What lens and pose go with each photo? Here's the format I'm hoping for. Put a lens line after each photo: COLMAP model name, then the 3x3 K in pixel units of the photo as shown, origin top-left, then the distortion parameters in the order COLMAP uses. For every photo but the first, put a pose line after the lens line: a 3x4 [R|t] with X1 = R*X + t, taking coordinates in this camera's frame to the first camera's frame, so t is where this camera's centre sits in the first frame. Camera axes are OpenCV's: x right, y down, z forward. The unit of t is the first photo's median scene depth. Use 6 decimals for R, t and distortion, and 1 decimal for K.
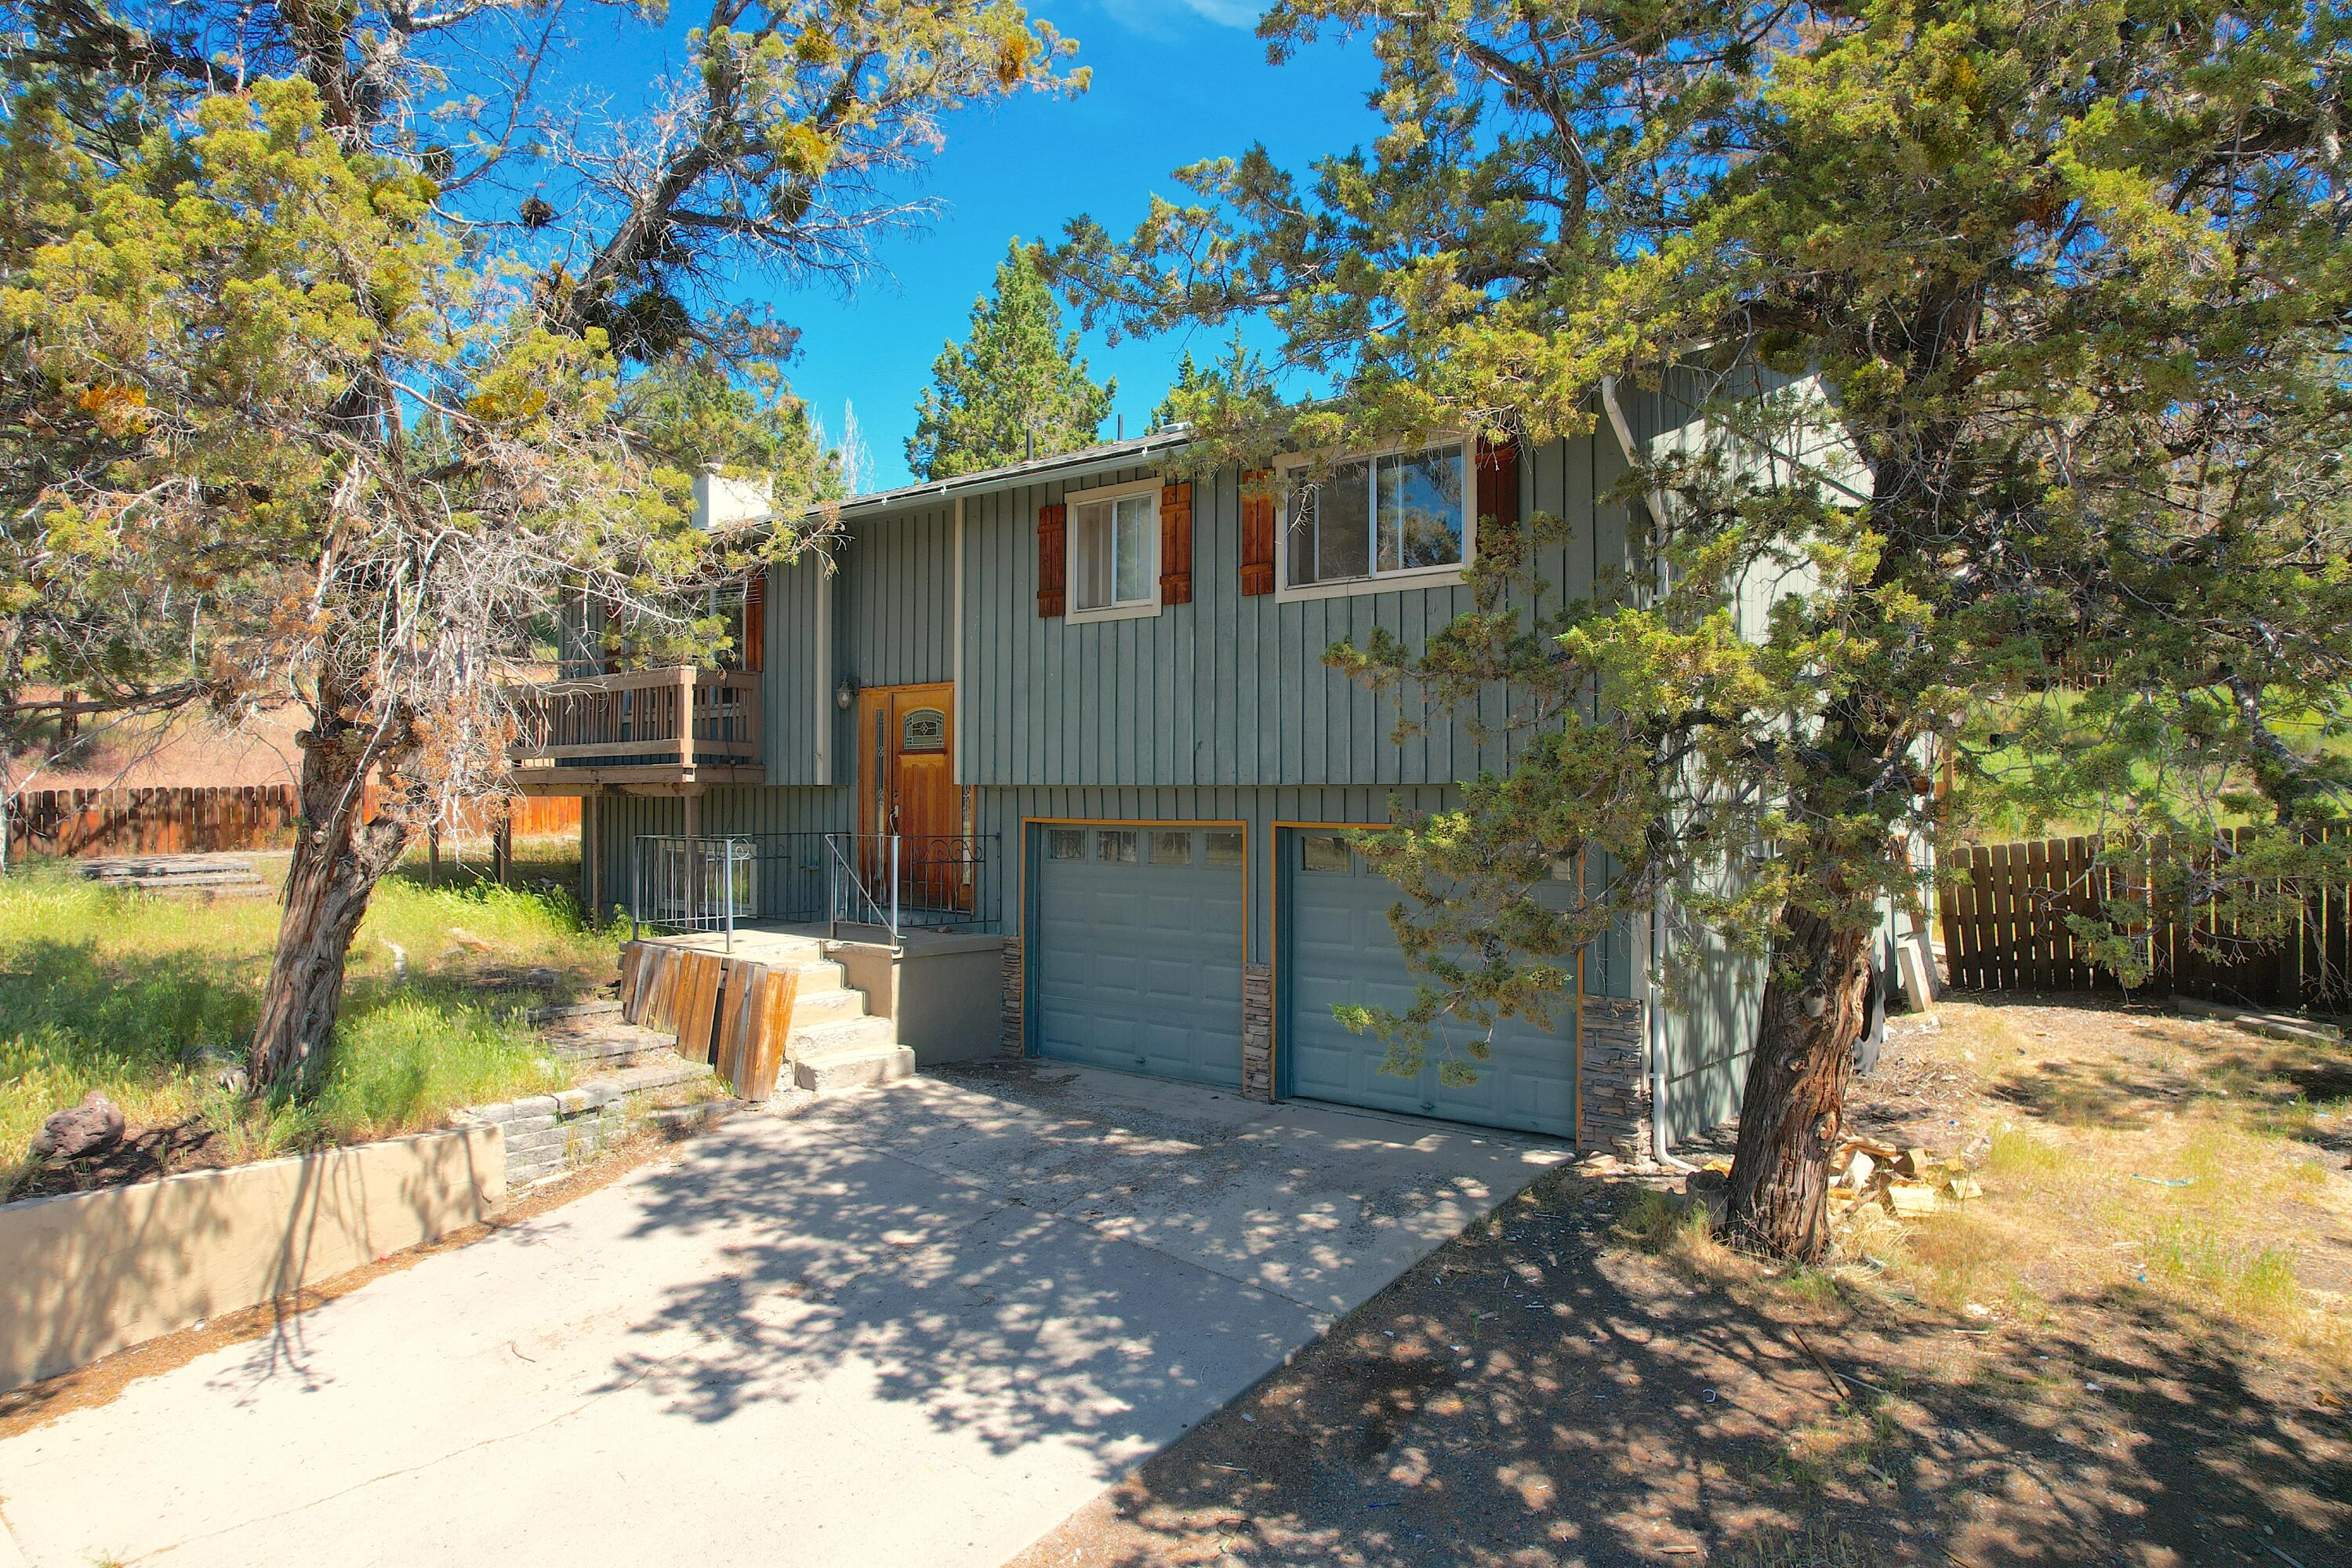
lens RADIAL K [[1447.8, 0, 1142.1], [0, 1447.8, 781.6], [0, 0, 1]] dist [-0.104611, 0.076267]
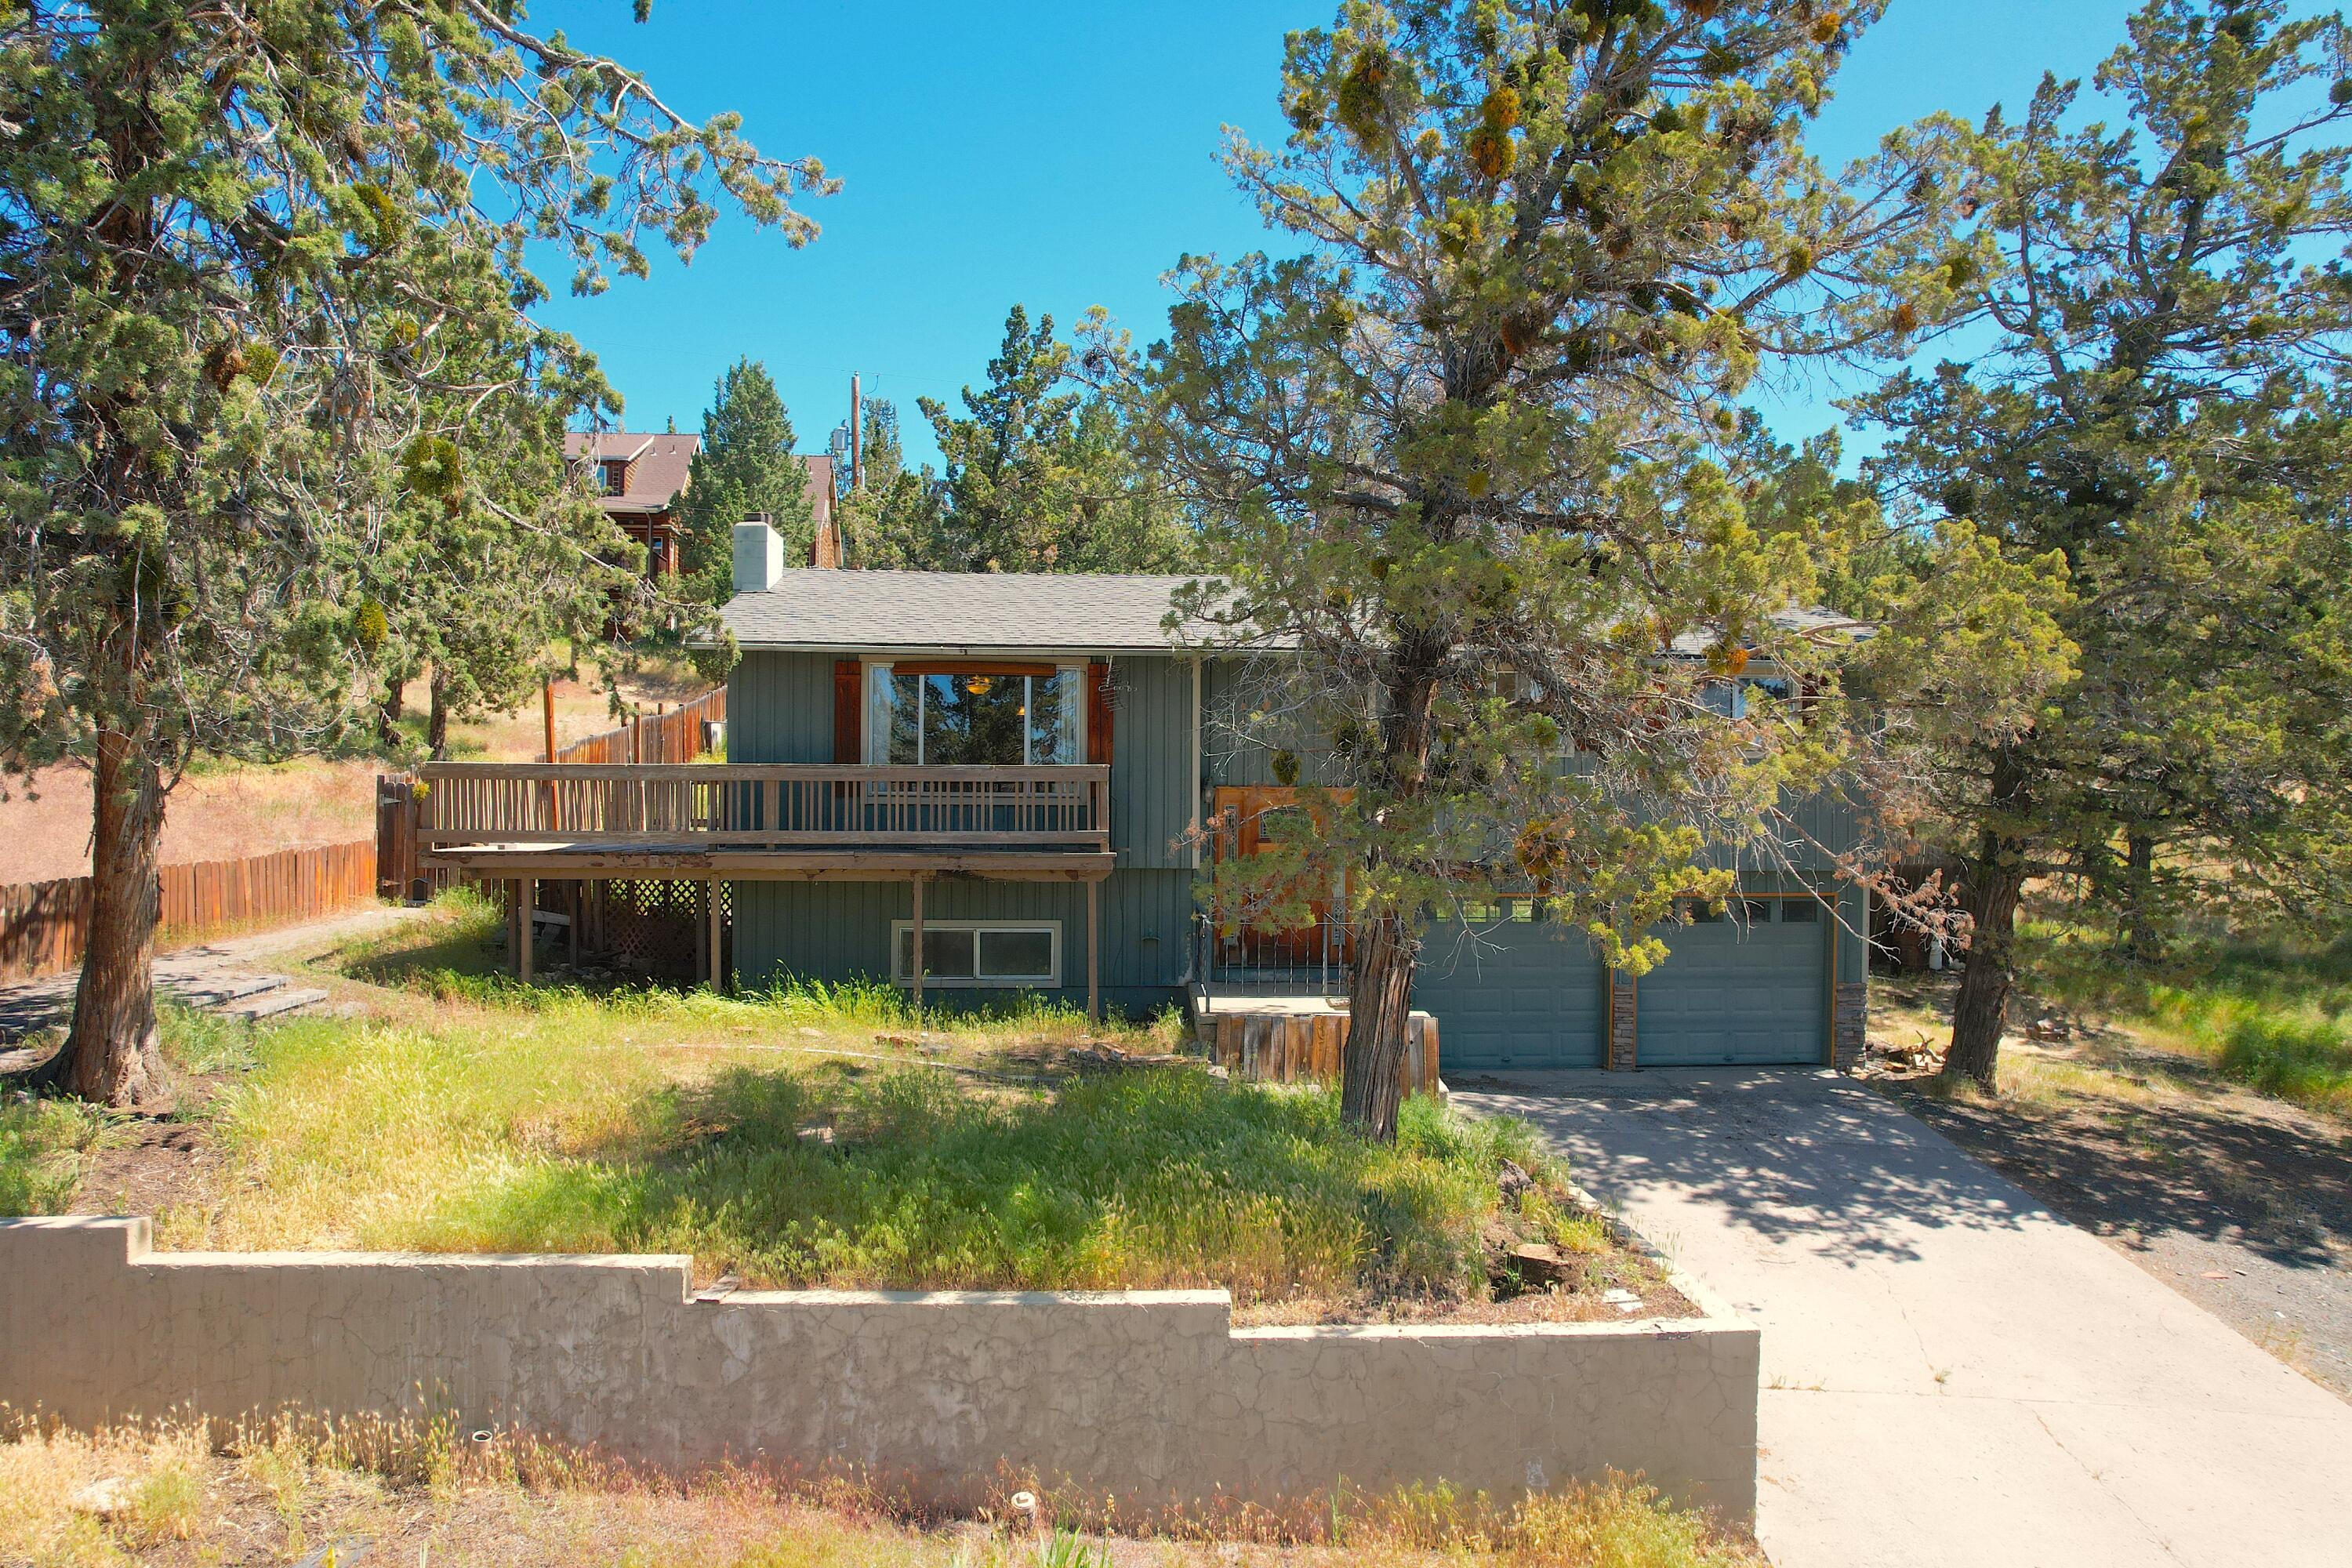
lens RADIAL K [[1530.1, 0, 1176.0], [0, 1530.1, 784.0], [0, 0, 1]] dist [-0.115942, 0.098832]
pose [[0.726313, 0.009906, 0.687292, -1.738938], [-0.008721, 0.999948, -0.005197, -0.090976], [-0.687308, -0.002220, 0.726362, 0.228663]]
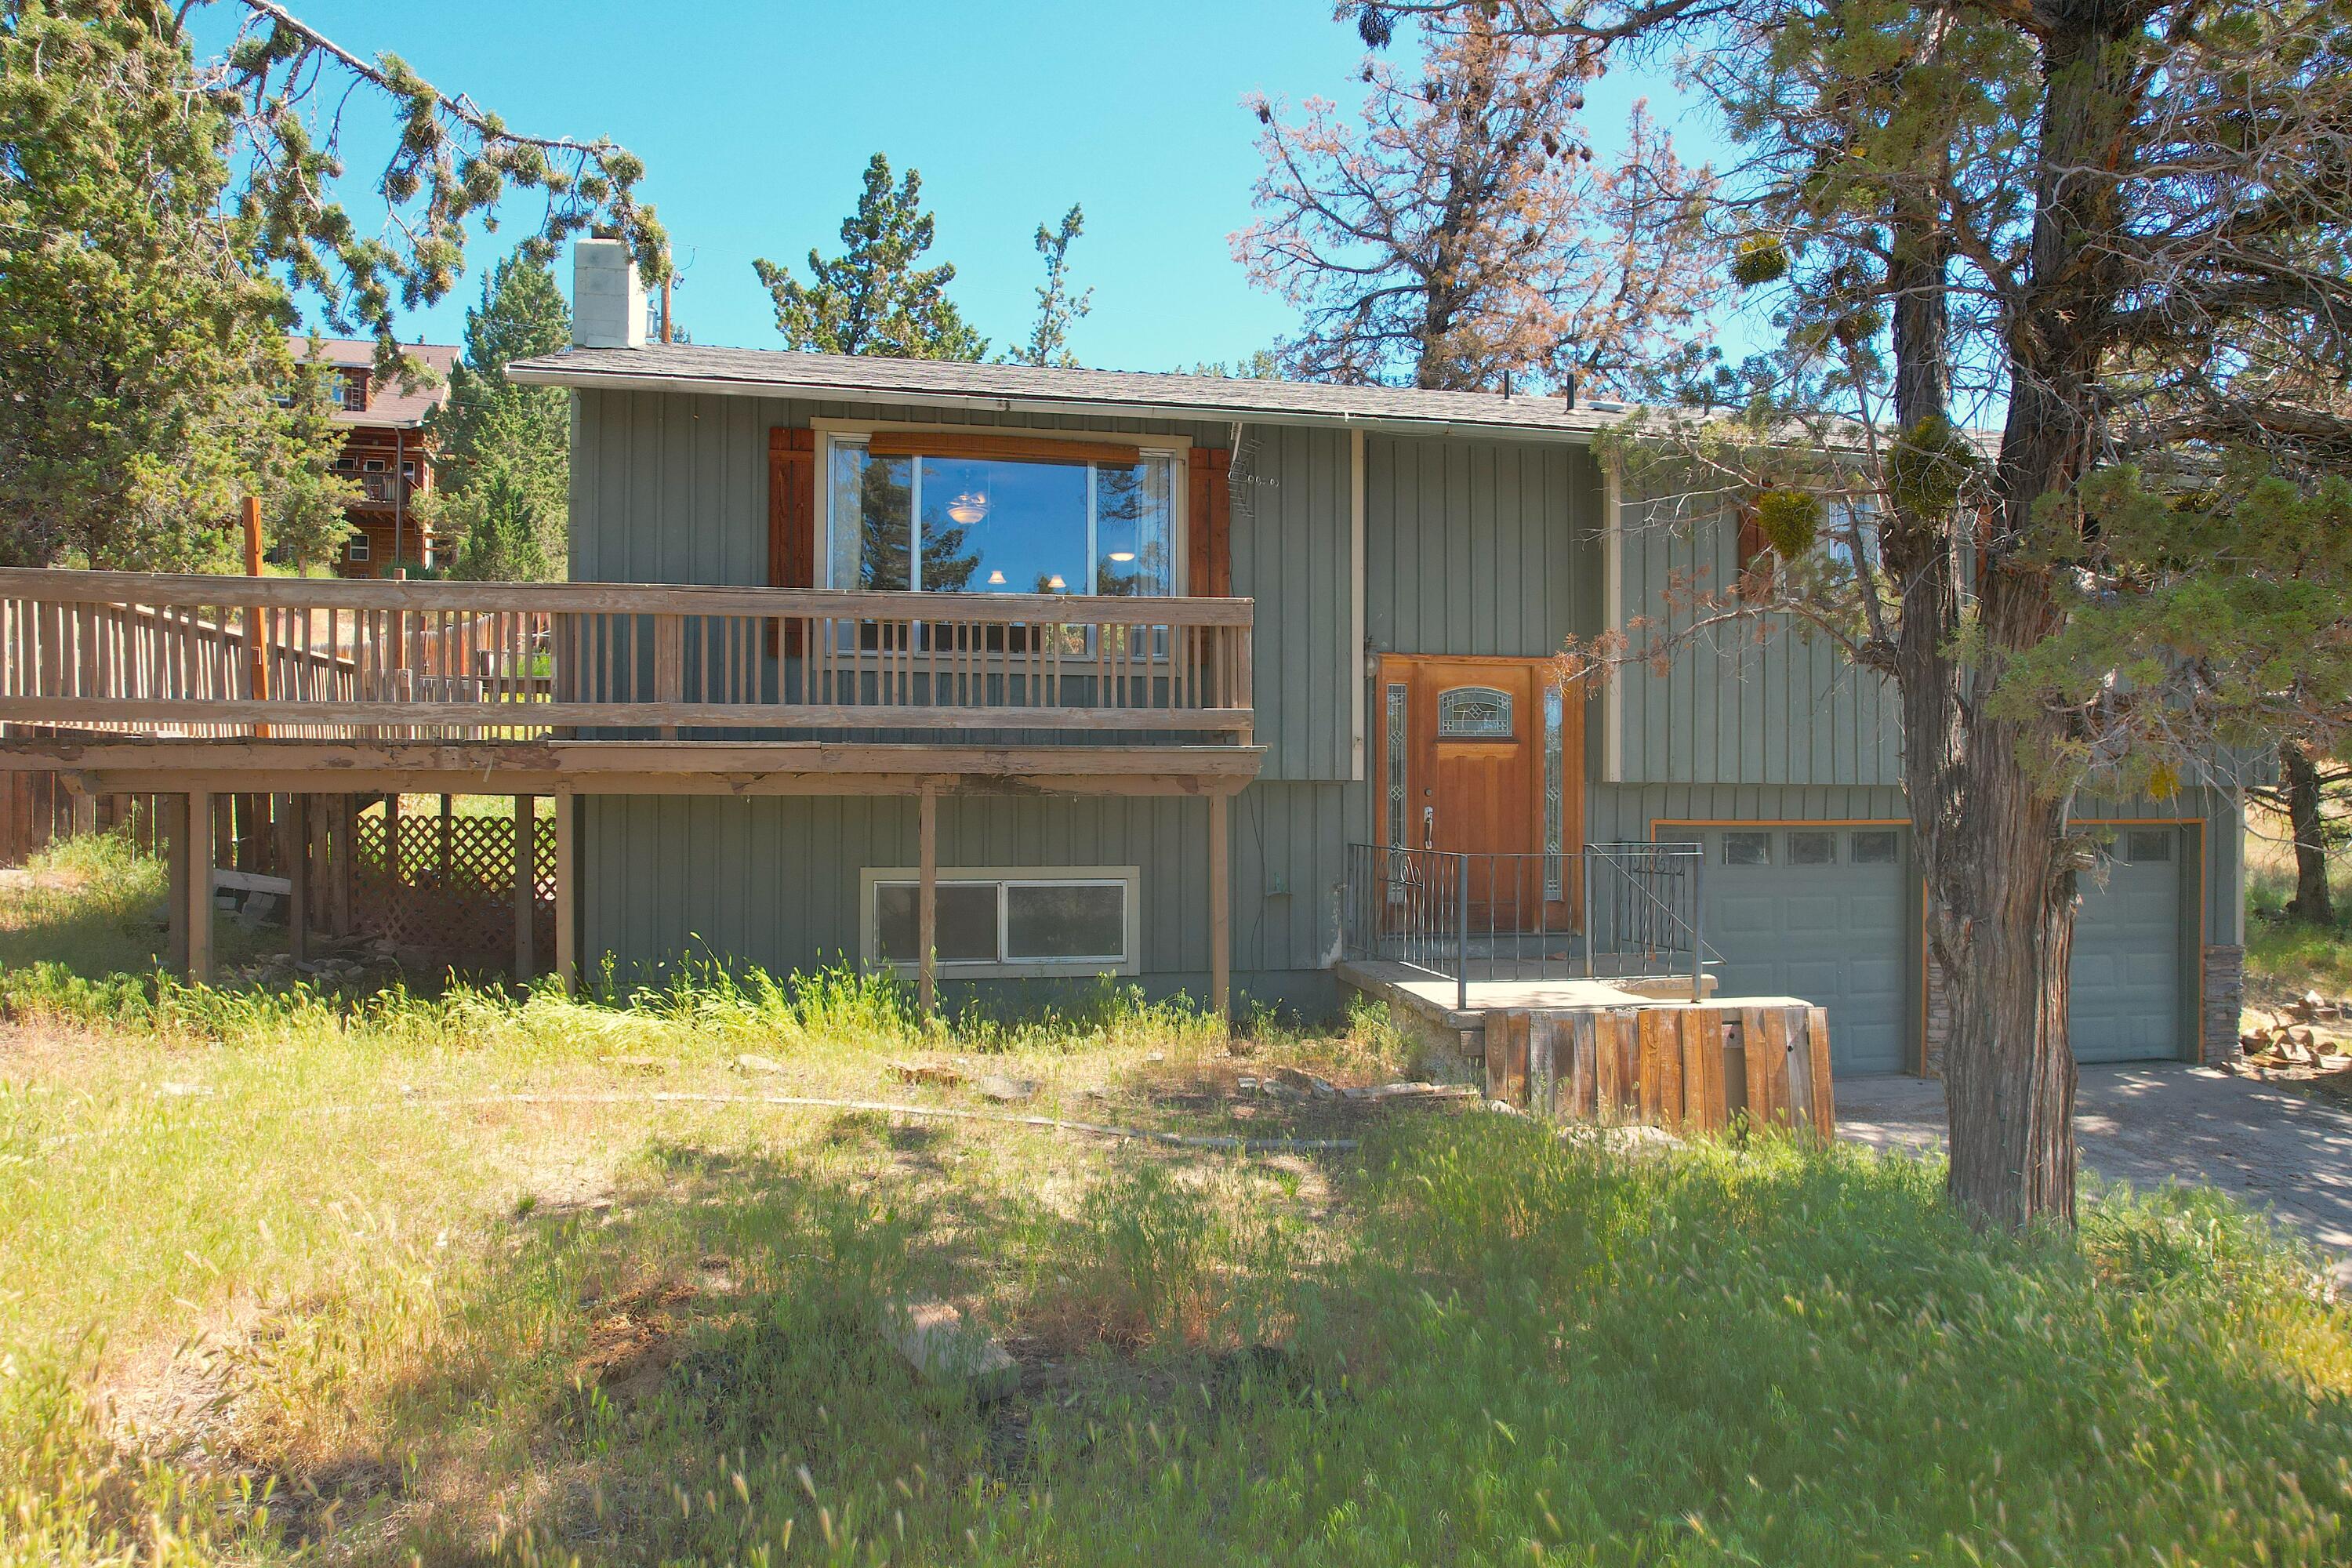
lens RADIAL K [[1530.1, 0, 1176.0], [0, 1530.1, 784.0], [0, 0, 1]] dist [-0.115942, 0.098832]
pose [[0.615703, 0.007925, 0.787938, -1.437700], [-0.006626, 0.999966, -0.004880, 0.013664], [-0.787950, -0.002216, 0.615735, 0.971055]]
